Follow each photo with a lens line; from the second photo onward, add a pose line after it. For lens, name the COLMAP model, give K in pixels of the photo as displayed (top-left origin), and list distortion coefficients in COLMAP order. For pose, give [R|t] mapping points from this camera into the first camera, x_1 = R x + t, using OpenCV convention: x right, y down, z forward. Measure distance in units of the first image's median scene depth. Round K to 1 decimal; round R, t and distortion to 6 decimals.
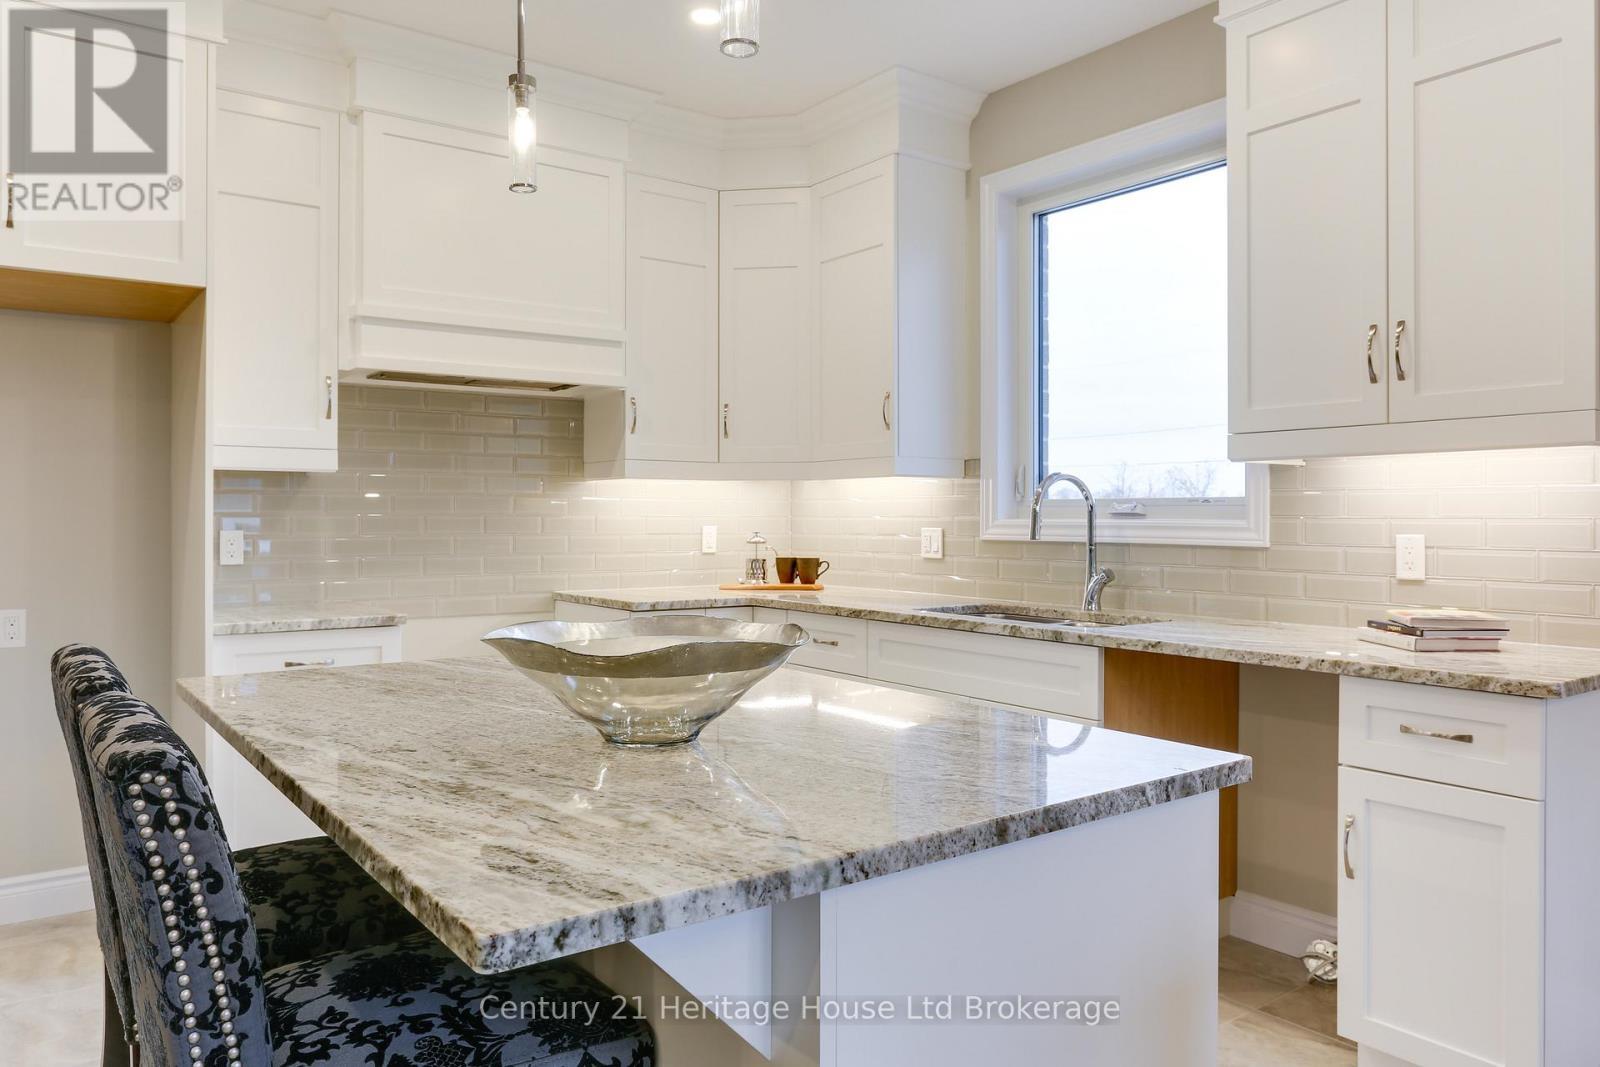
lens RADIAL K [[1099.0, 0, 800.0], [0, 1099.0, 533.5], [0, 0, 1]] dist [-0.028304, 0.001173]
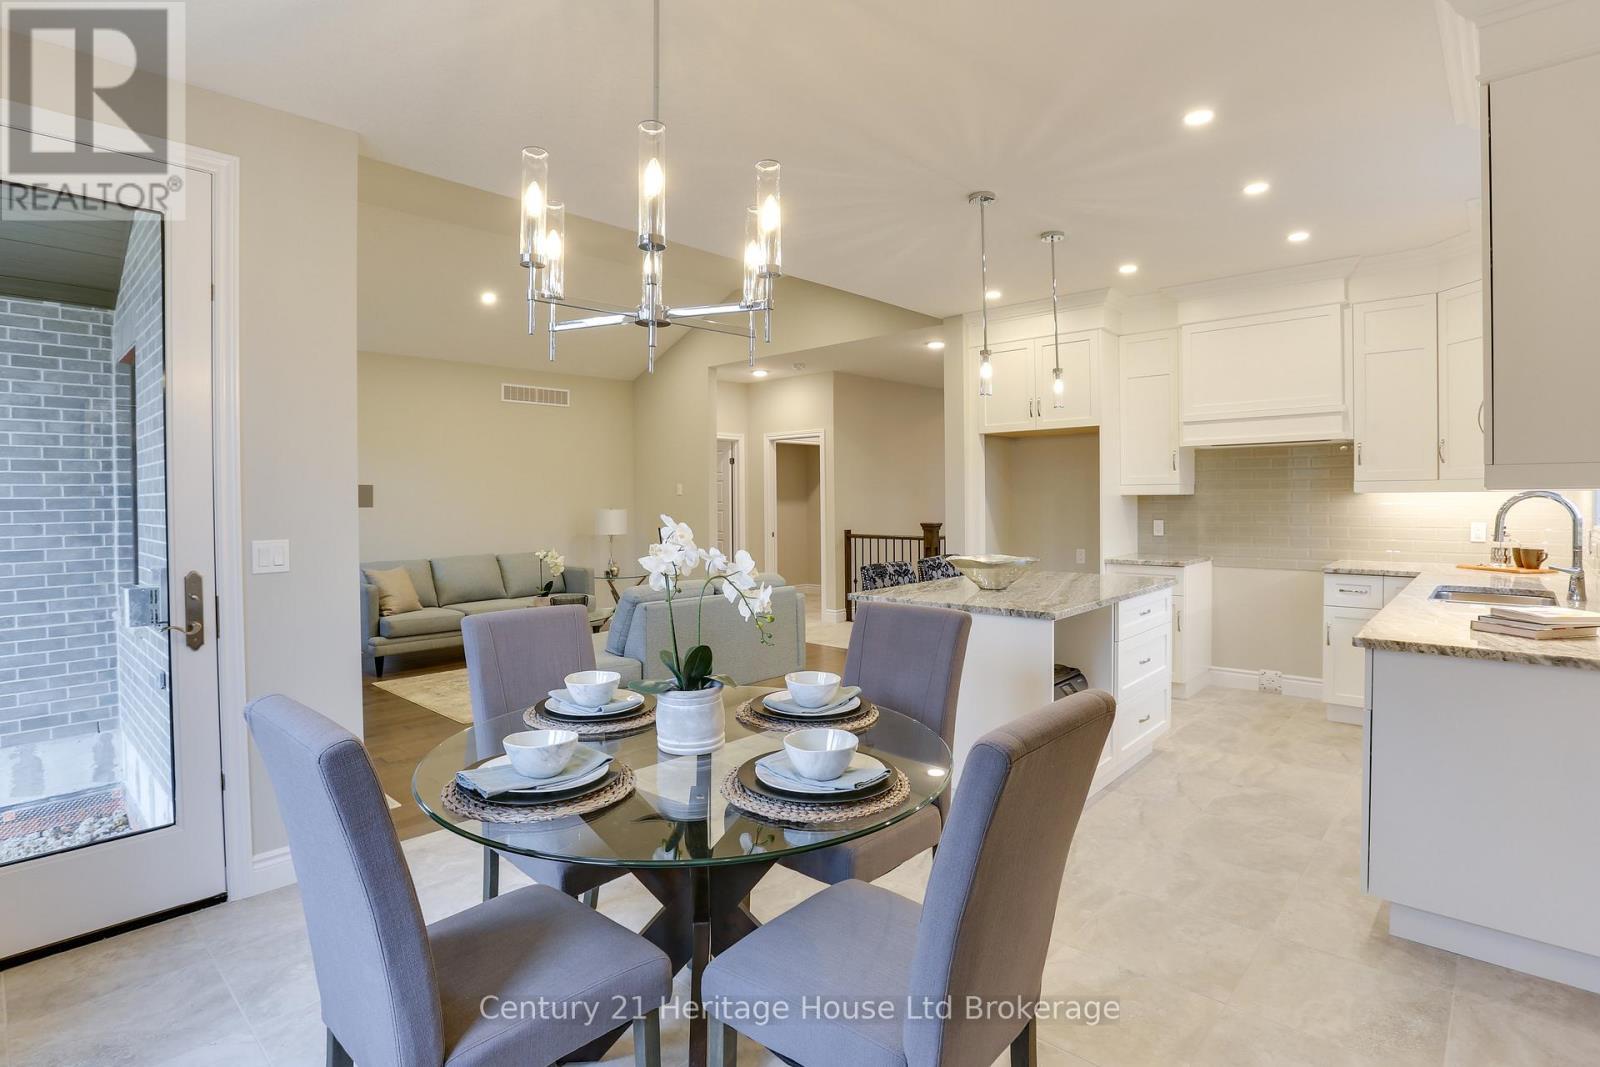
lens RADIAL K [[794.7, 0, 808.6], [0, 794.7, 514.4], [0, 0, 1]] dist [-0.052930, 0.019683]
pose [[0.190468, 0.015449, -0.981572, 0.930589], [-0.003875, 0.999880, 0.014986, -0.036726], [0.981686, 0.000949, 0.190505, -0.016737]]
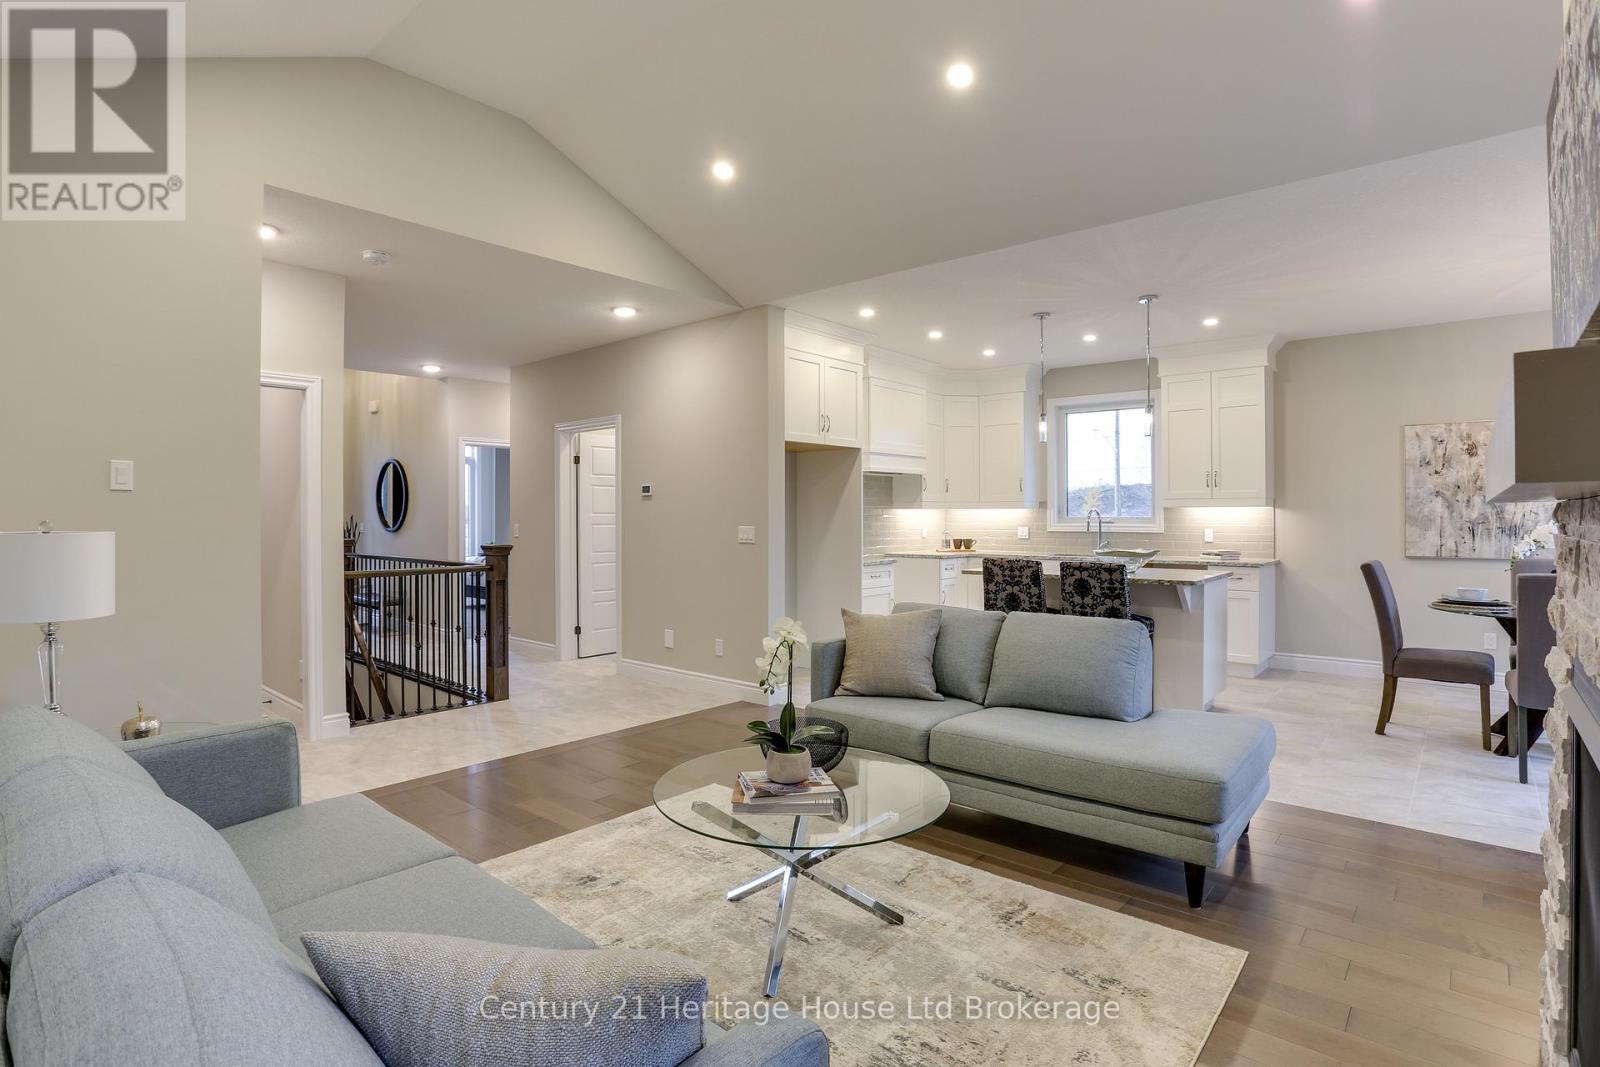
lens RADIAL K [[794.7, 0, 808.6], [0, 794.7, 514.4], [0, 0, 1]] dist [-0.052930, 0.019683]
pose [[0.972672, -0.004444, 0.232140, -0.975537], [0.008812, 0.999803, -0.017783, -0.007056], [-0.232015, 0.019342, 0.972520, -0.877553]]
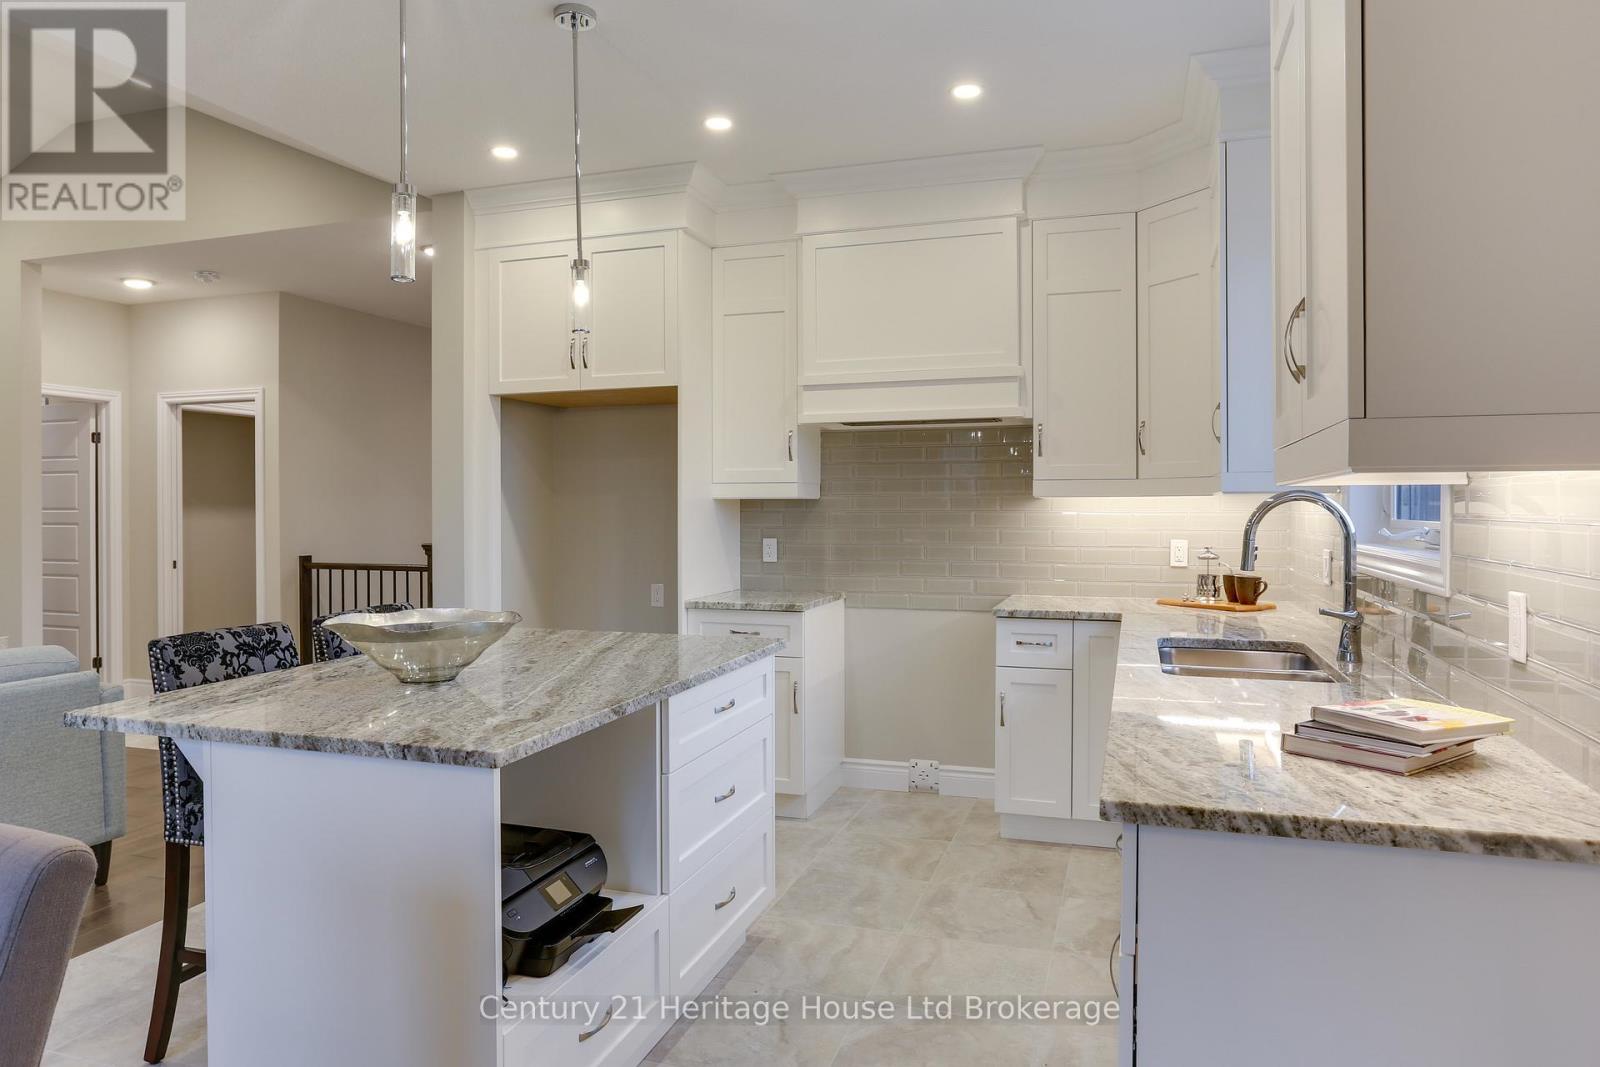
lens RADIAL K [[1044.7, 0, 800.0], [0, 1044.7, 533.5], [0, 0, 1]] dist [-0.034017, 0.000836]
pose [[0.575252, 0.017283, -0.817793, 0.643706], [-0.008976, 0.999850, 0.014816, -0.030728], [0.817927, -0.001182, 0.575321, 0.228392]]
